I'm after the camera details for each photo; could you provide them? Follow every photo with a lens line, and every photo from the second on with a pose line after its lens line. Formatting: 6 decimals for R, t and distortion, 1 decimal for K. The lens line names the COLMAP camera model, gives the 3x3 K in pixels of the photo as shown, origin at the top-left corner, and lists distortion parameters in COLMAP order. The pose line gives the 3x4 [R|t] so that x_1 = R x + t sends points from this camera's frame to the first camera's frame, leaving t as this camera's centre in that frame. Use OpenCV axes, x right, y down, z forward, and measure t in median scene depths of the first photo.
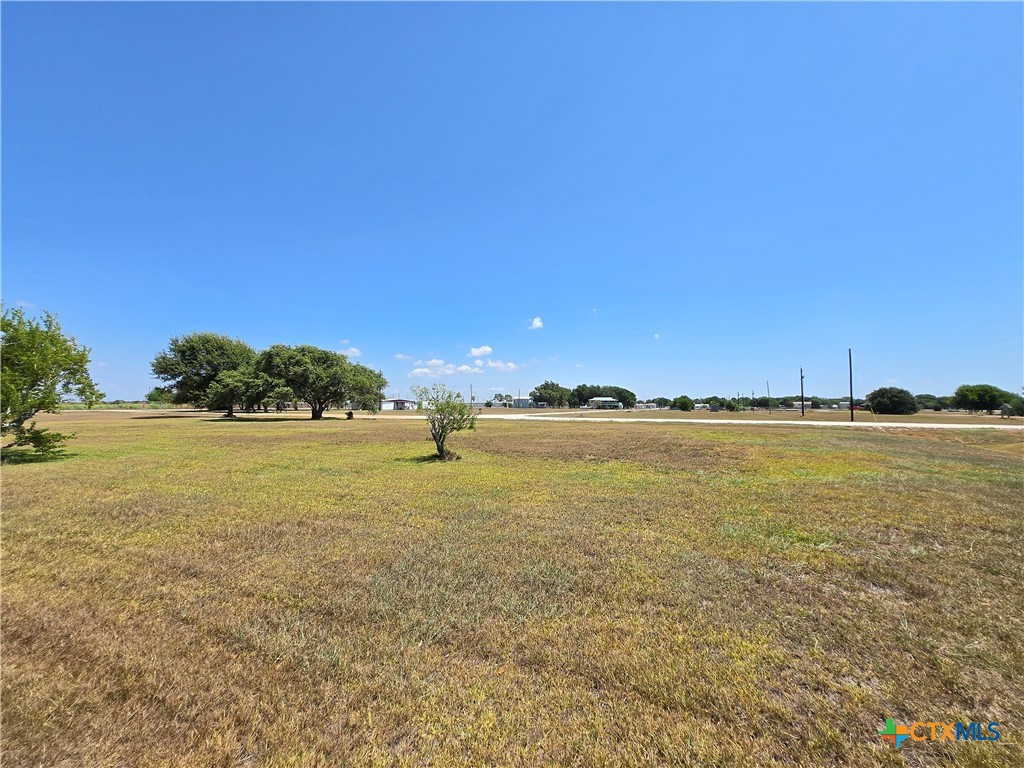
lens RADIAL K [[405.4, 0, 513.9], [0, 405.4, 386.1], [0, 0, 1]] dist [0.009384, -0.000072]
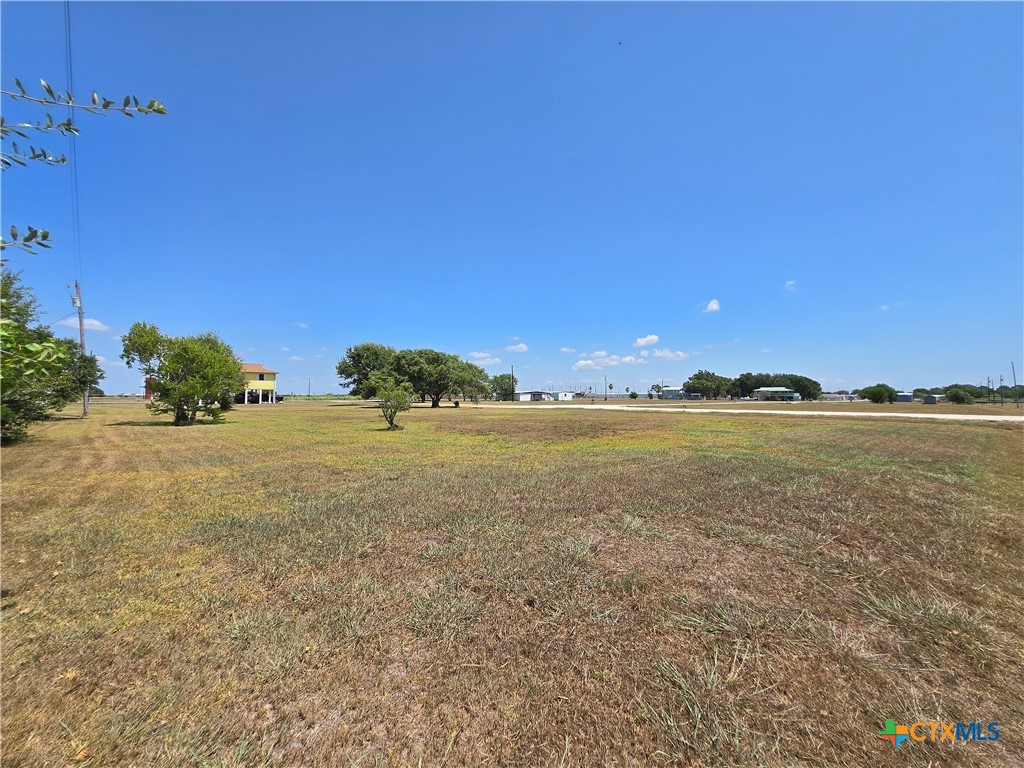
lens RADIAL K [[405.4, 0, 516.2], [0, 405.4, 385.1], [0, 0, 1]] dist [0.009384, -0.000072]
pose [[0.920292, -0.013360, -0.391003, 0.057045], [0.020312, 0.999700, 0.013651, 0.000204], [0.390703, -0.020505, 0.920288, -0.012251]]
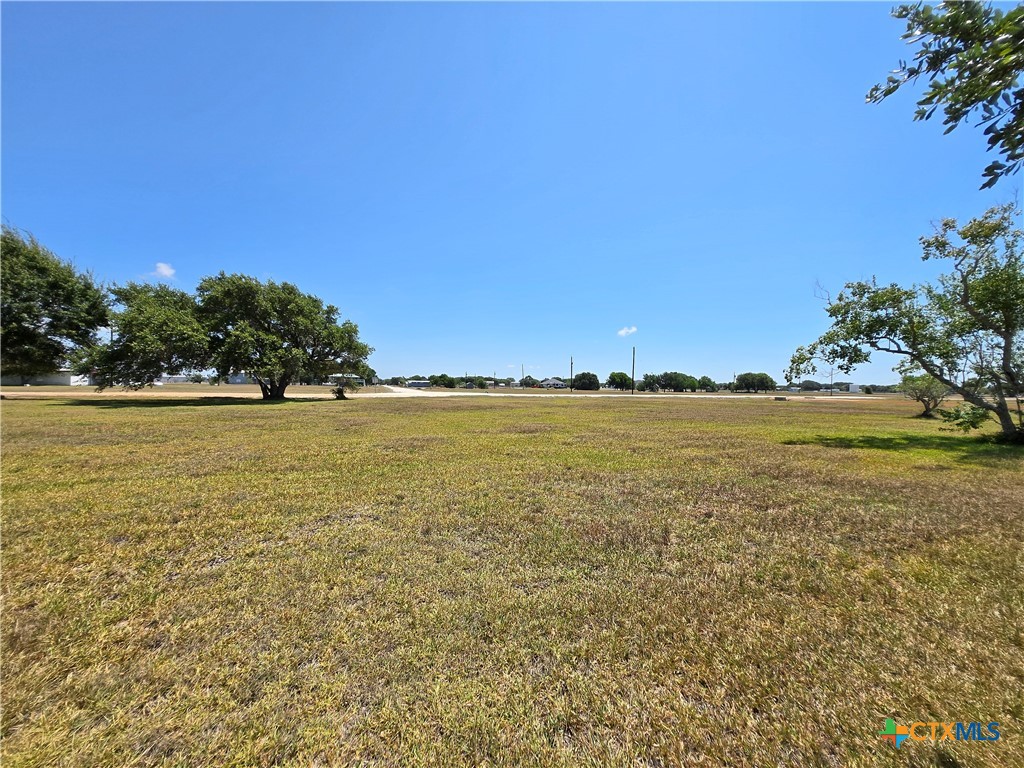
lens RADIAL K [[405.4, 0, 515.4], [0, 405.4, 385.5], [0, 0, 1]] dist [0.009384, -0.000072]
pose [[0.706672, 0.005007, 0.707524, -0.163243], [-0.043265, 0.998410, 0.036146, 0.004681], [-0.706217, -0.056154, 0.705765, 0.071675]]
